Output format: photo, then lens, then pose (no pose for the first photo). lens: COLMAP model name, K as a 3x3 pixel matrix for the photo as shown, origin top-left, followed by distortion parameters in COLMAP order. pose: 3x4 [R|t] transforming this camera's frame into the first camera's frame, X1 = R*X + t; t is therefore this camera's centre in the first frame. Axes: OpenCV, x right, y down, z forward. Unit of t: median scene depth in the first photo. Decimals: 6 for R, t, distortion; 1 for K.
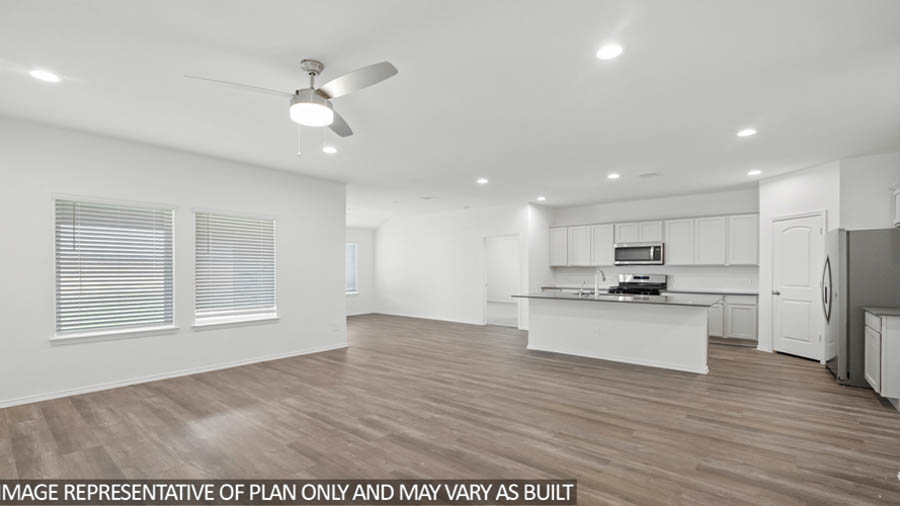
lens RADIAL K [[398.9, 0, 445.8], [0, 398.9, 266.7], [0, 0, 1]] dist [-0.005015, 0.000255]
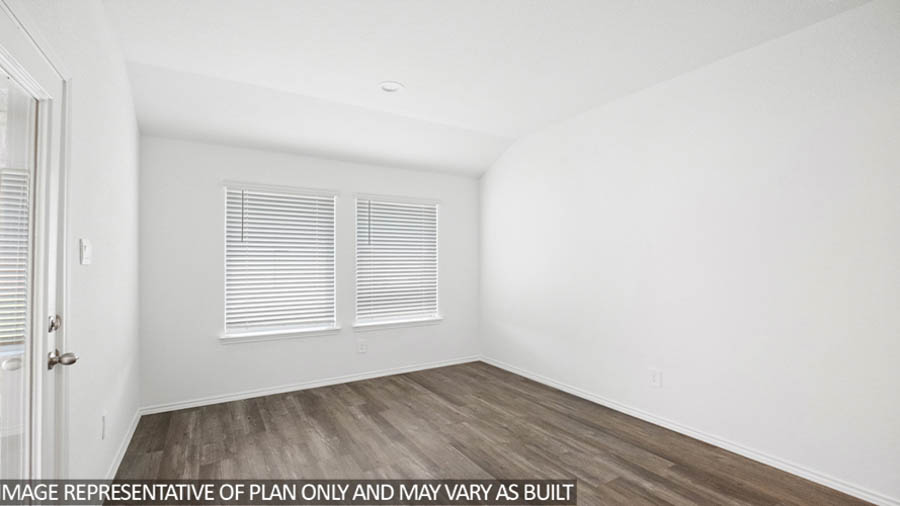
lens RADIAL K [[398.9, 0, 449.8], [0, 398.9, 254.8], [0, 0, 1]] dist [-0.005015, 0.000255]
pose [[0.941987, 0.011802, -0.335442, -0.144137], [-0.010929, 0.999930, 0.004491, -0.009268], [0.335471, -0.000565, 0.942050, 1.328113]]
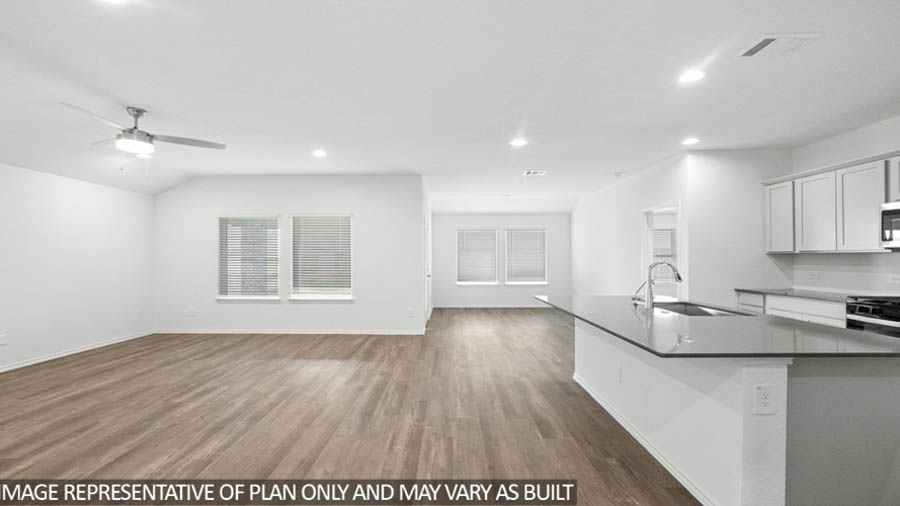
lens RADIAL K [[398.9, 0, 445.9], [0, 398.9, 251.2], [0, 0, 1]] dist [-0.005015, 0.000255]
pose [[0.622078, -0.011725, -0.782868, 0.790173], [0.005268, 0.999928, -0.010790, -0.000060], [0.782938, 0.002588, 0.622095, 0.559495]]
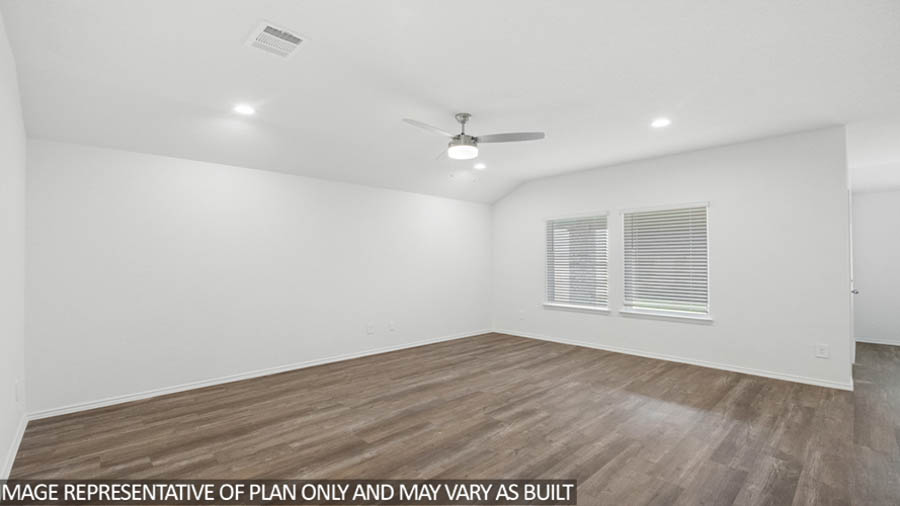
lens RADIAL K [[398.9, 0, 437.9], [0, 398.9, 255.5], [0, 0, 1]] dist [-0.005015, 0.000255]
pose [[-0.132543, -0.015085, -0.991062, 0.589003], [0.005938, 0.999854, -0.016013, 0.000688], [0.991159, -0.008007, -0.132434, 0.622108]]
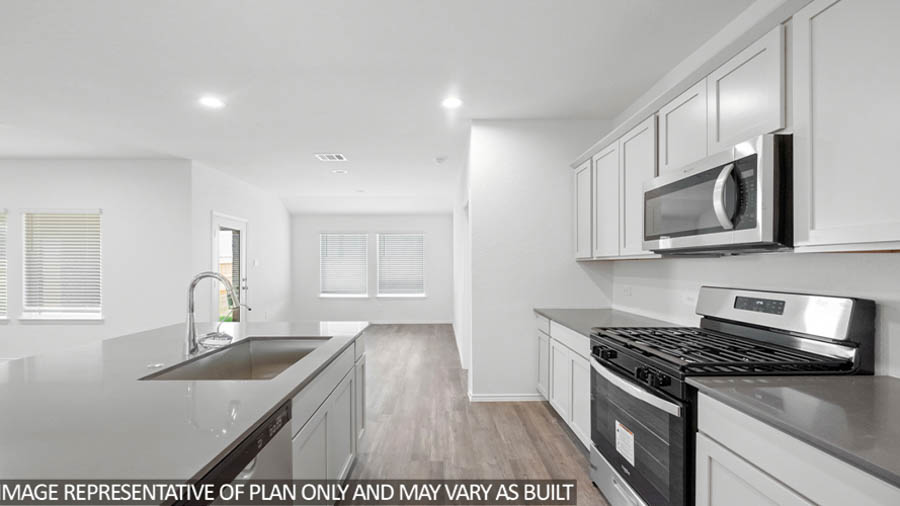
lens RADIAL K [[398.9, 0, 450.7], [0, 398.9, 264.8], [0, 0, 1]] dist [-0.005015, 0.000255]
pose [[0.646194, -0.000217, -0.763174, 0.932798], [0.004103, 0.999986, 0.003190, 0.003747], [0.763163, -0.005193, 0.646186, 1.189078]]
